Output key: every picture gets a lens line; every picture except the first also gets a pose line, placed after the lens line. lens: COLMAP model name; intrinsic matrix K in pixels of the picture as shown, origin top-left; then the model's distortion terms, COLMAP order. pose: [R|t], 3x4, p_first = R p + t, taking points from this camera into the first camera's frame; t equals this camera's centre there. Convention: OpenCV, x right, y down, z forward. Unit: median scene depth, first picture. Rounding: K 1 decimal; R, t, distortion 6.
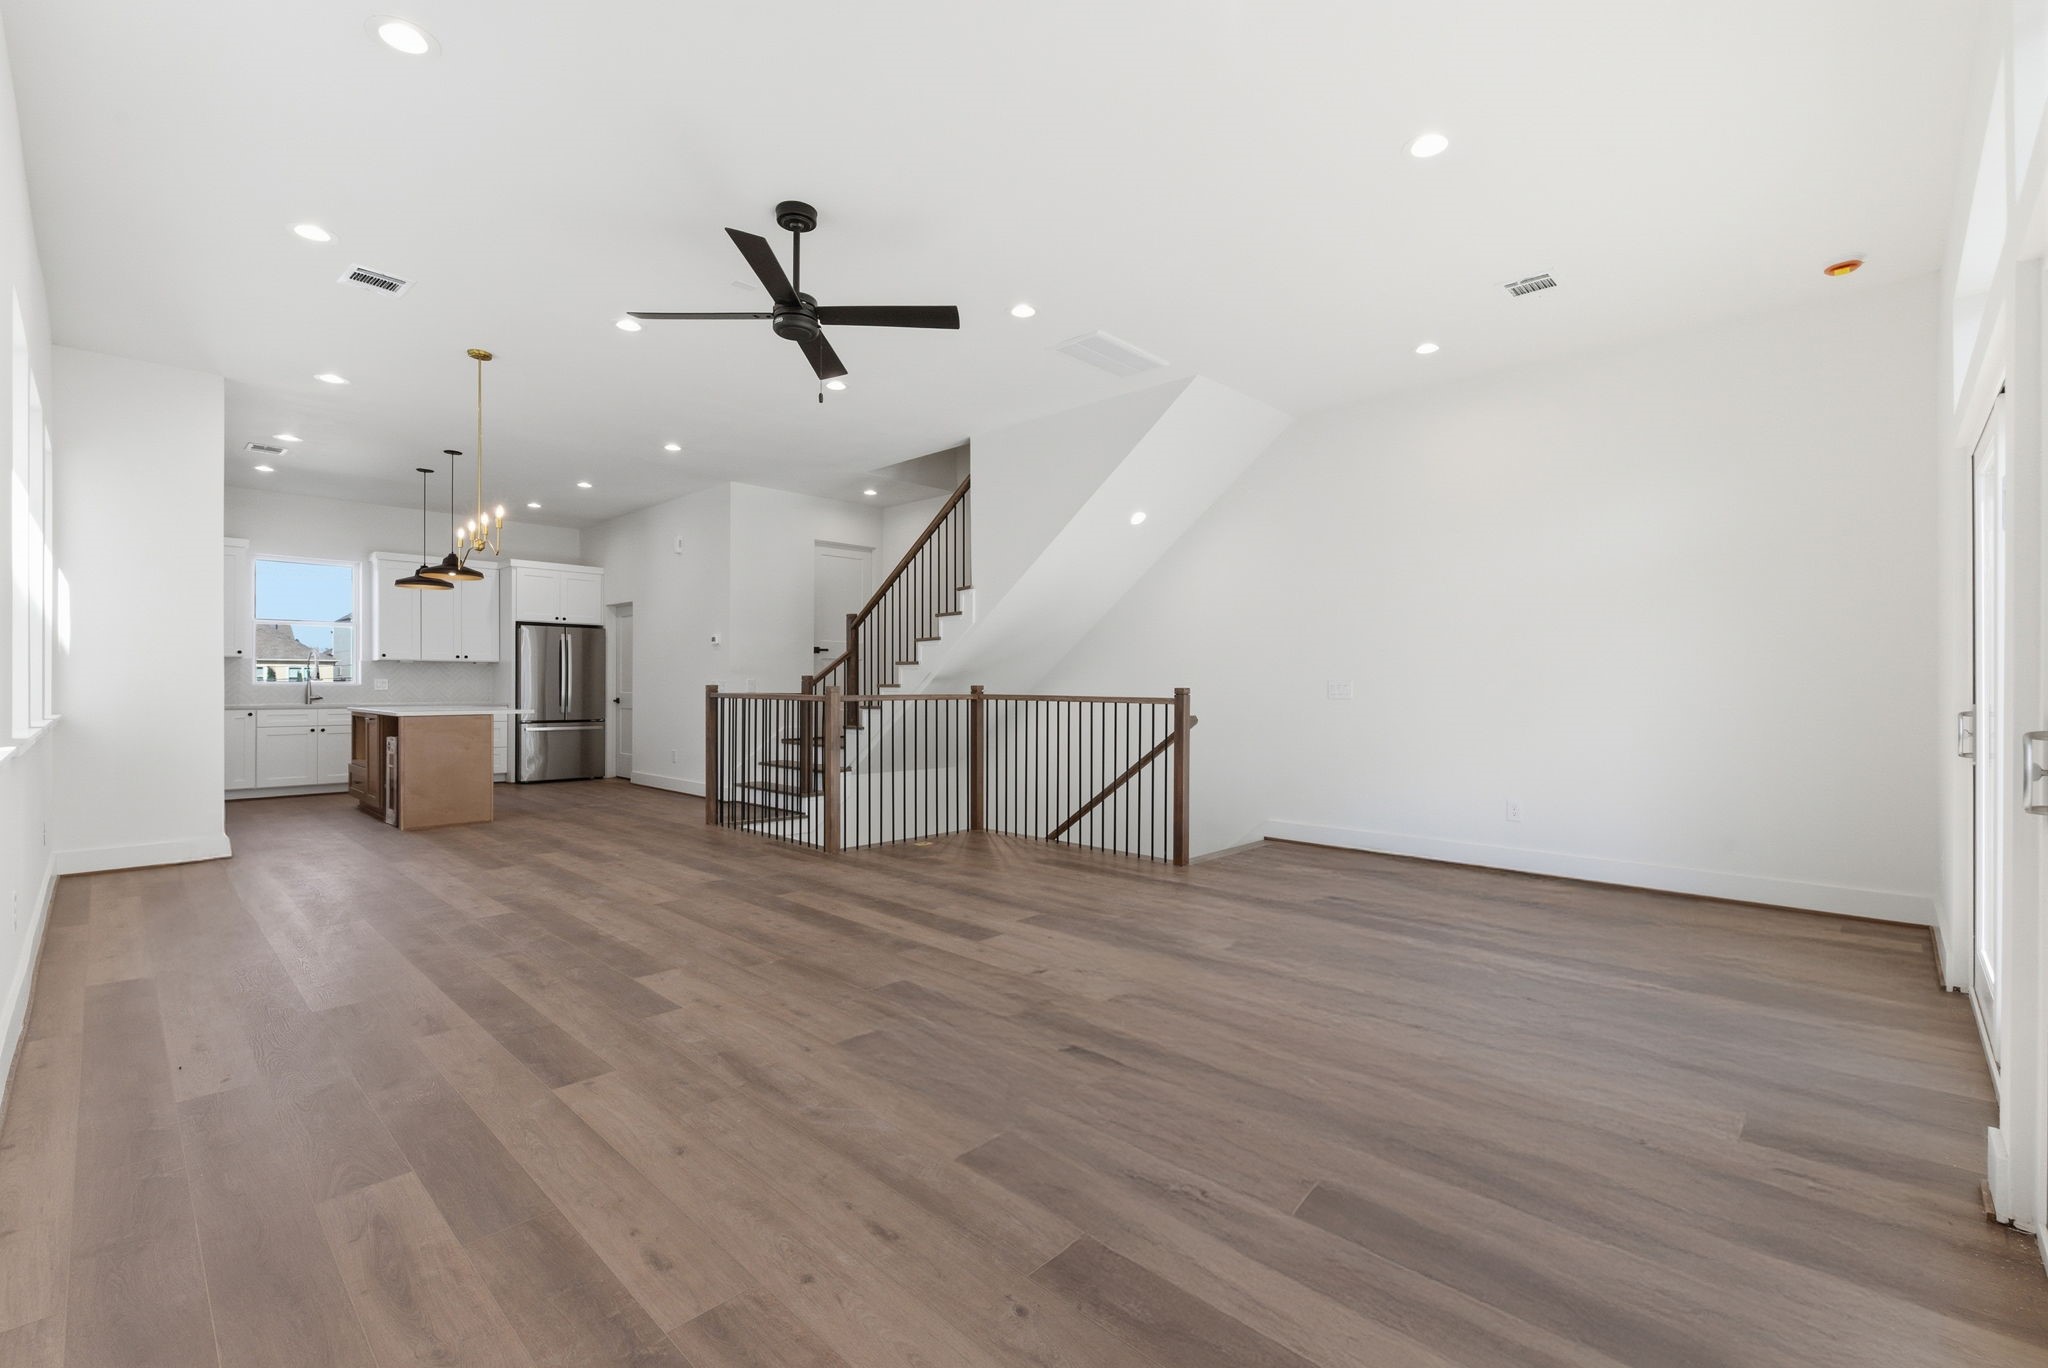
lens RADIAL K [[885.3, 0, 1023.8], [0, 885.3, 684.0], [0, 0, 1]] dist [-0.004091, 0.002016]
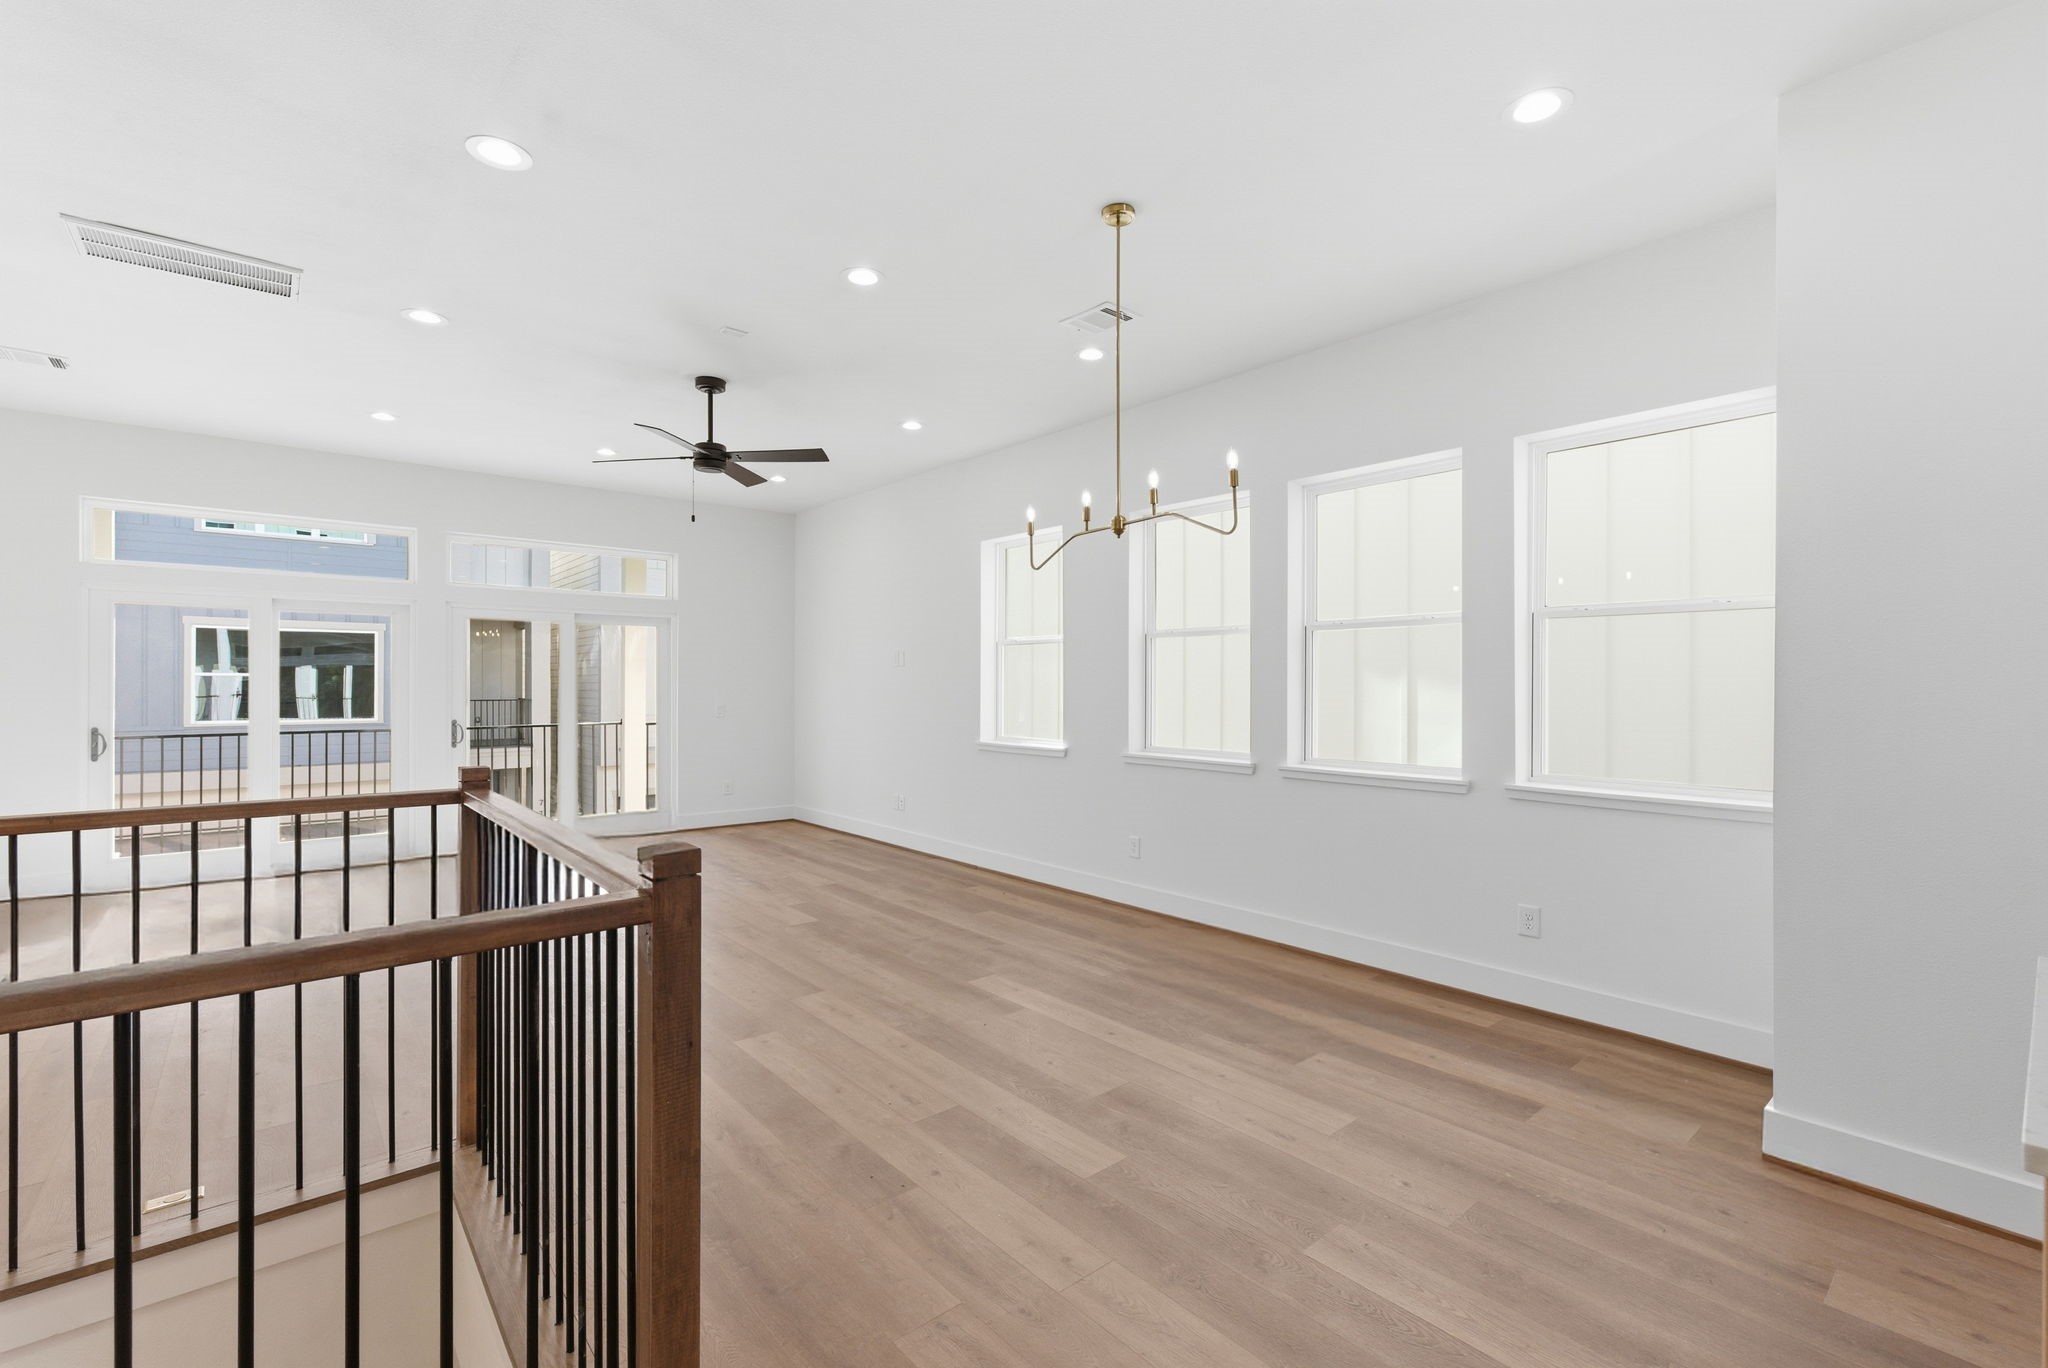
lens RADIAL K [[885.3, 0, 1017.6], [0, 885.3, 685.5], [0, 0, 1]] dist [-0.004091, 0.002016]
pose [[-0.994324, -0.003997, 0.106318, -0.411512], [-0.004065, 0.999992, -0.000426, -0.031242], [-0.106315, -0.000856, -0.994332, 1.085187]]
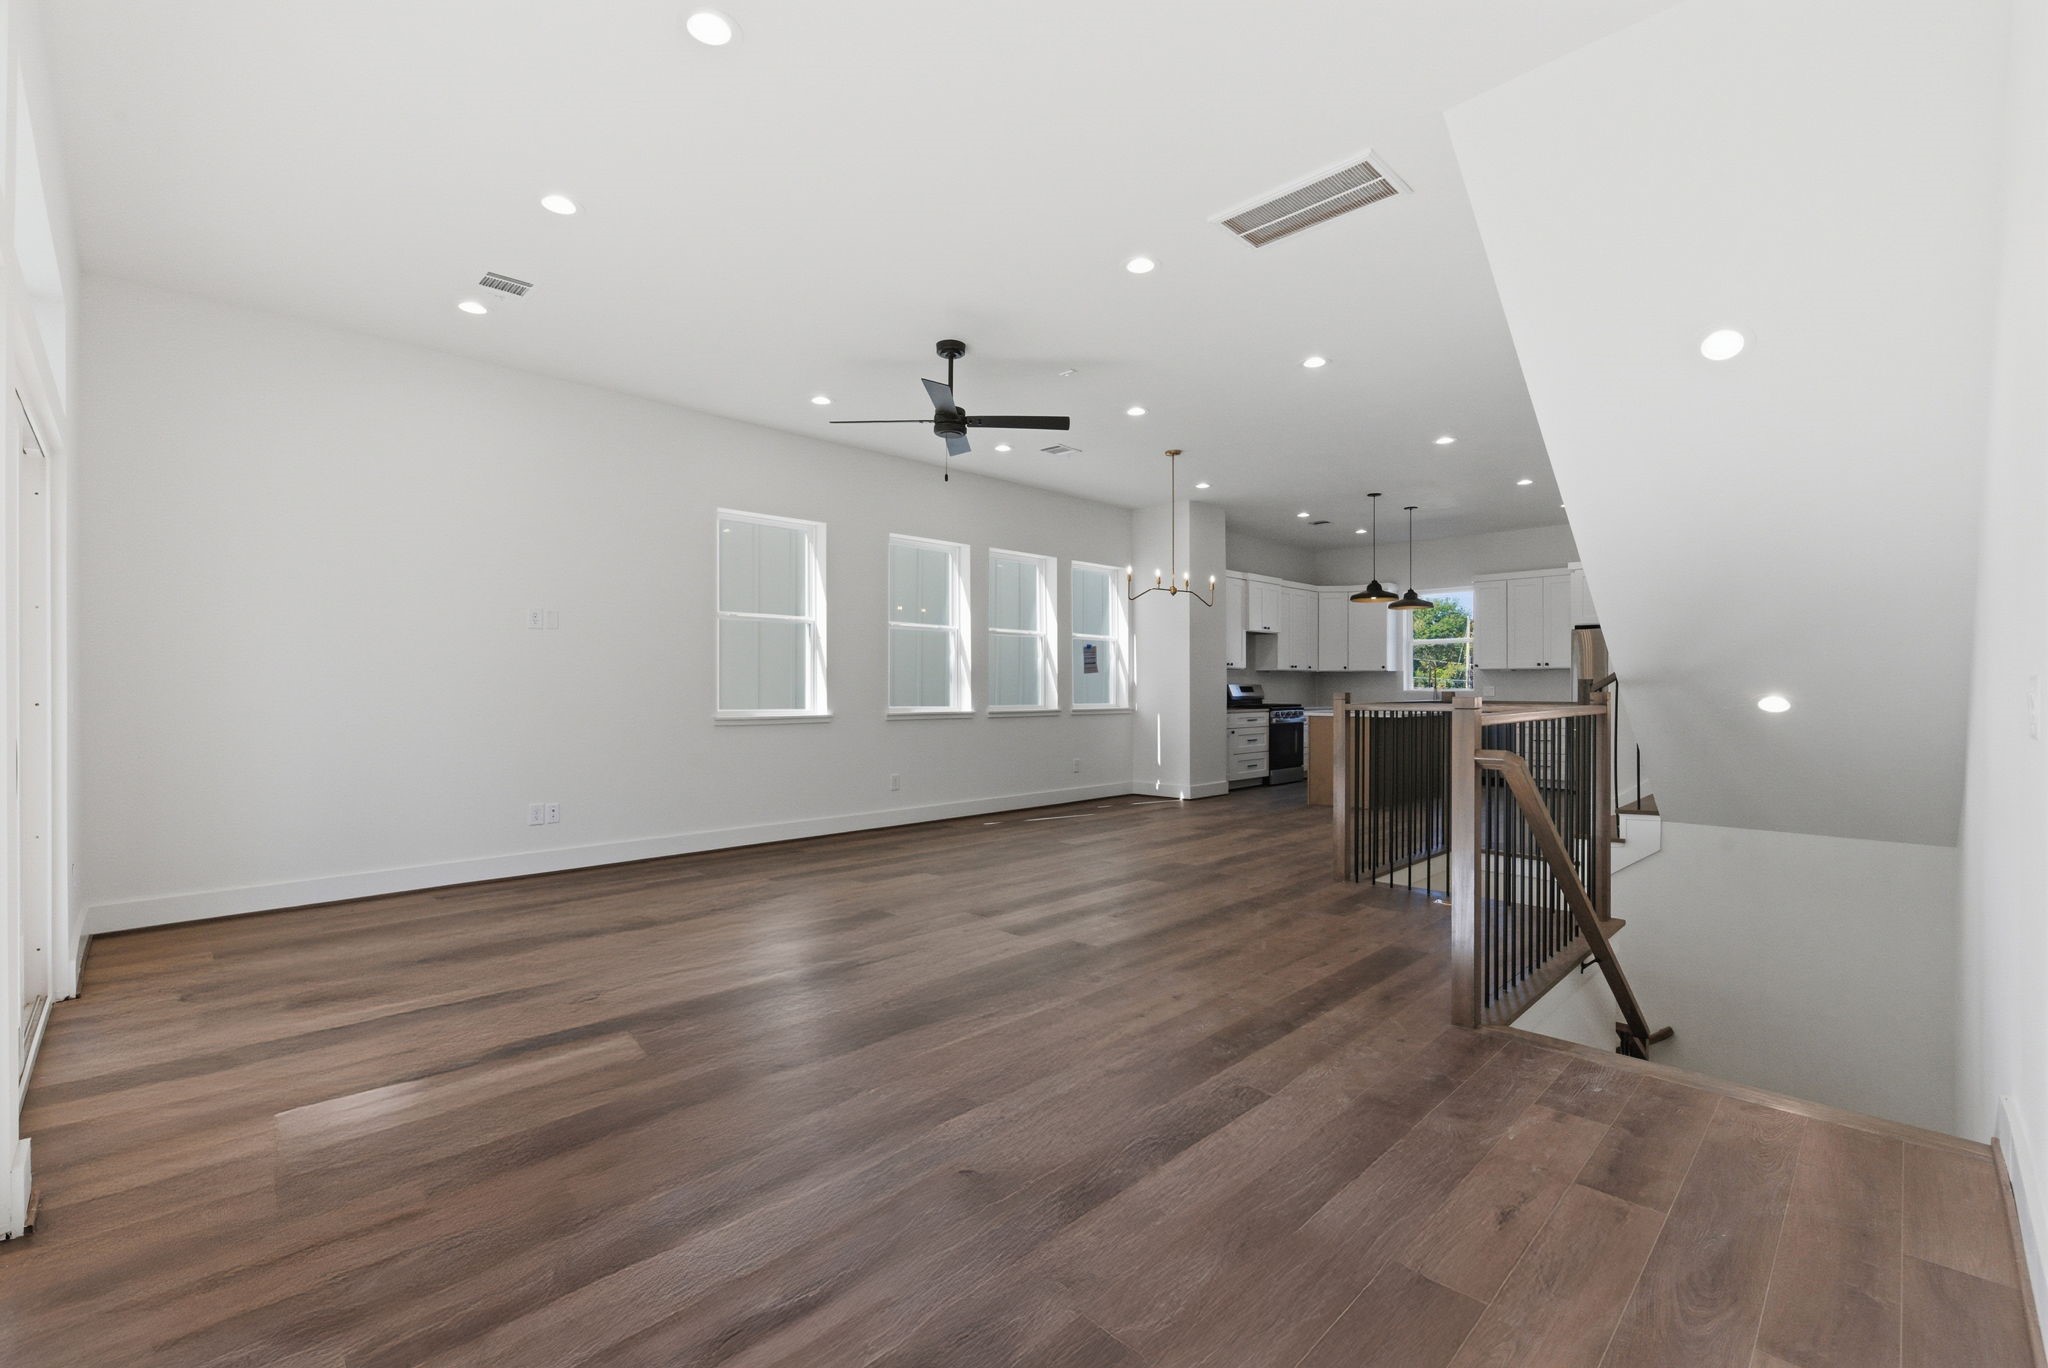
lens RADIAL K [[885.3, 0, 1029.7], [0, 885.3, 691.5], [0, 0, 1]] dist [-0.004091, 0.002016]
pose [[-0.016638, -0.002093, -0.999859, 0.526250], [0.000319, 0.999998, -0.002099, 0.004252], [0.999862, -0.000354, -0.016637, 0.535150]]
